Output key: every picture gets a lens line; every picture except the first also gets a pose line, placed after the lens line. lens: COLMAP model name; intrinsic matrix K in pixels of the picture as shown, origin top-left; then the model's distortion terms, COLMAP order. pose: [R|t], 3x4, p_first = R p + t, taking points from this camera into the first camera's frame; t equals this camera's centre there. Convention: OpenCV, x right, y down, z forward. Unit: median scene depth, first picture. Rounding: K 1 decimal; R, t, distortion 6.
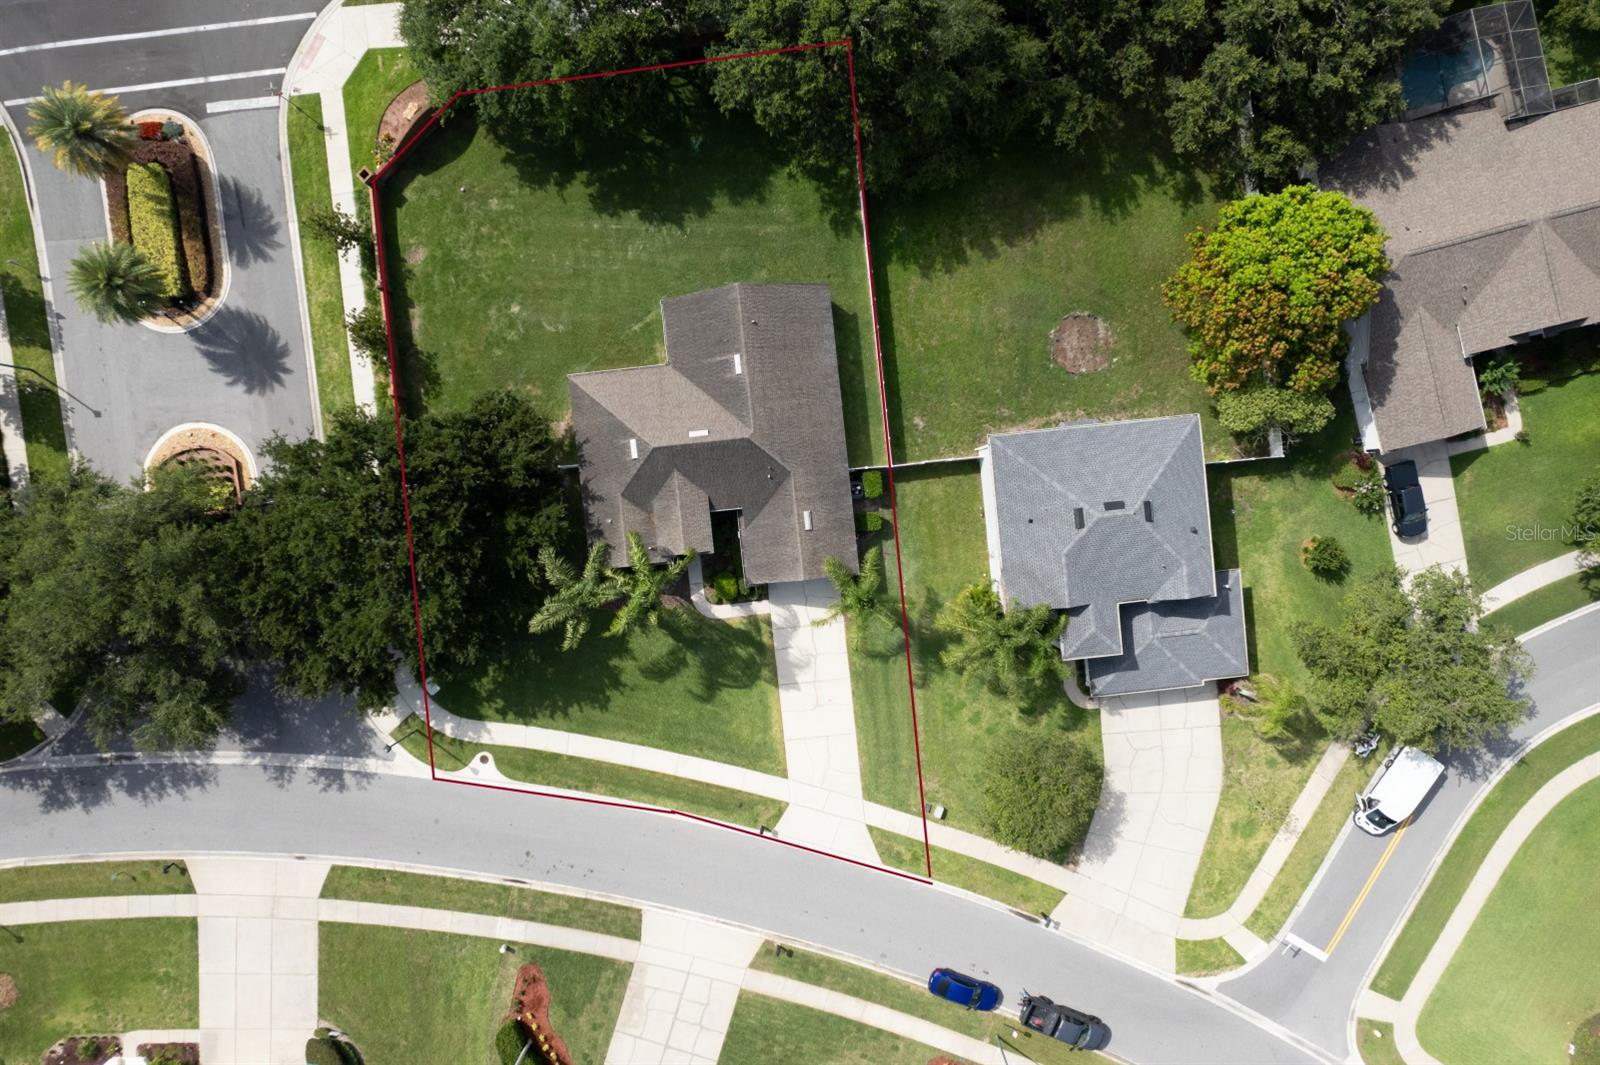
lens RADIAL K [[1002.9, 0, 800.0], [0, 1002.9, 532.5], [0, 0, 1]] dist [-0.088266, 0.065708]
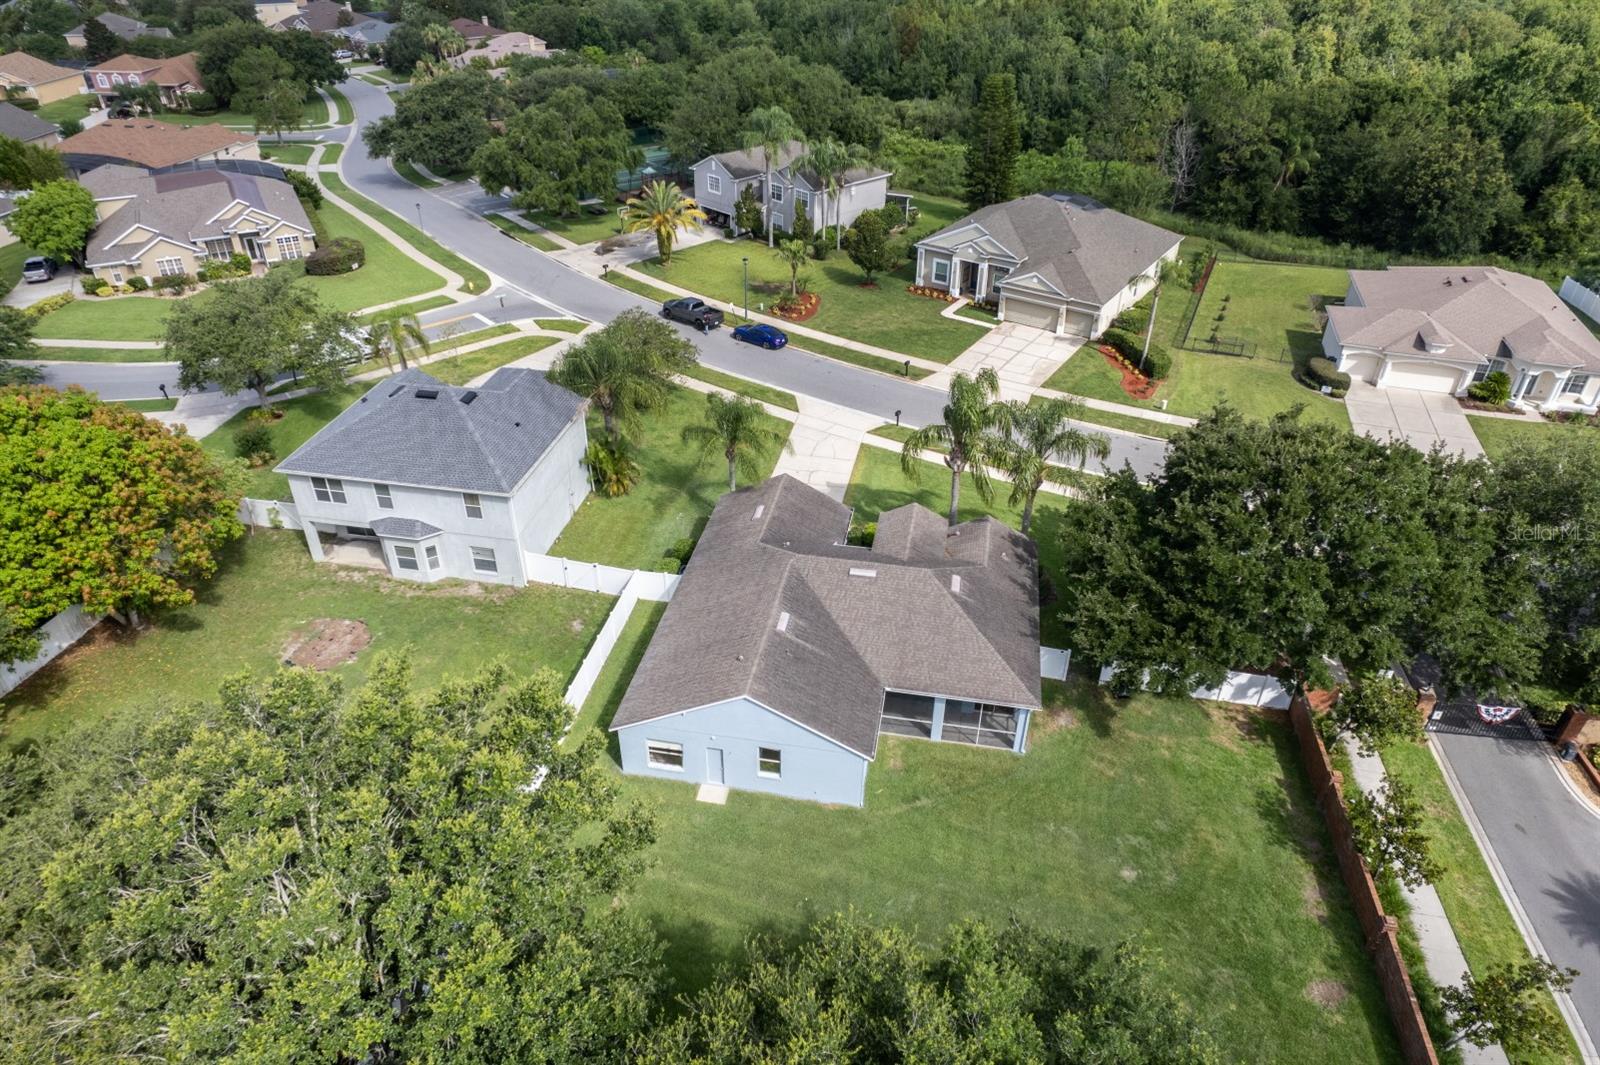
lens RADIAL K [[1002.9, 0, 800.0], [0, 1002.9, 532.5], [0, 0, 1]] dist [-0.088266, 0.065708]
pose [[-0.958853, -0.163914, 0.231806, -0.193038], [0.283866, -0.566864, 0.773360, -0.572340], [0.004638, 0.807340, 0.590068, 0.475186]]
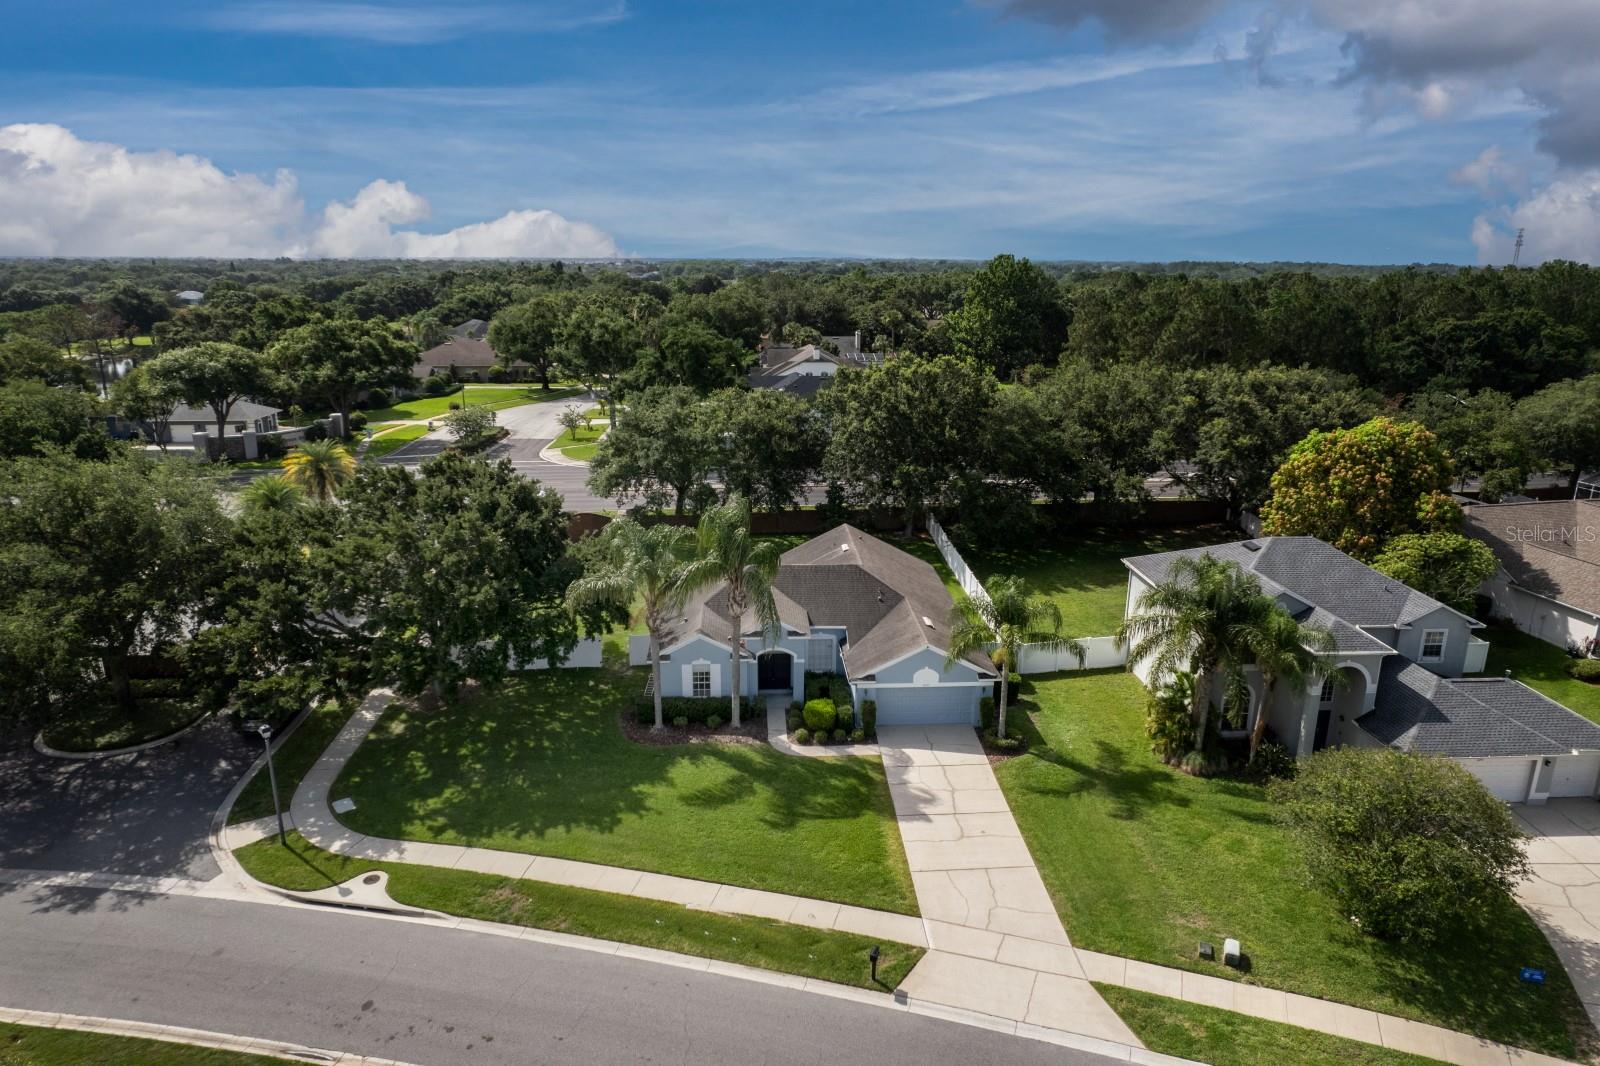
lens RADIAL K [[1002.9, 0, 800.0], [0, 1002.9, 533.0], [0, 0, 1]] dist [-0.088266, 0.065708]
pose [[0.998866, 0.013501, -0.045662, -0.055021], [-0.047586, 0.248765, -0.967394, 0.707647], [-0.001702, 0.968470, 0.249125, 0.675644]]
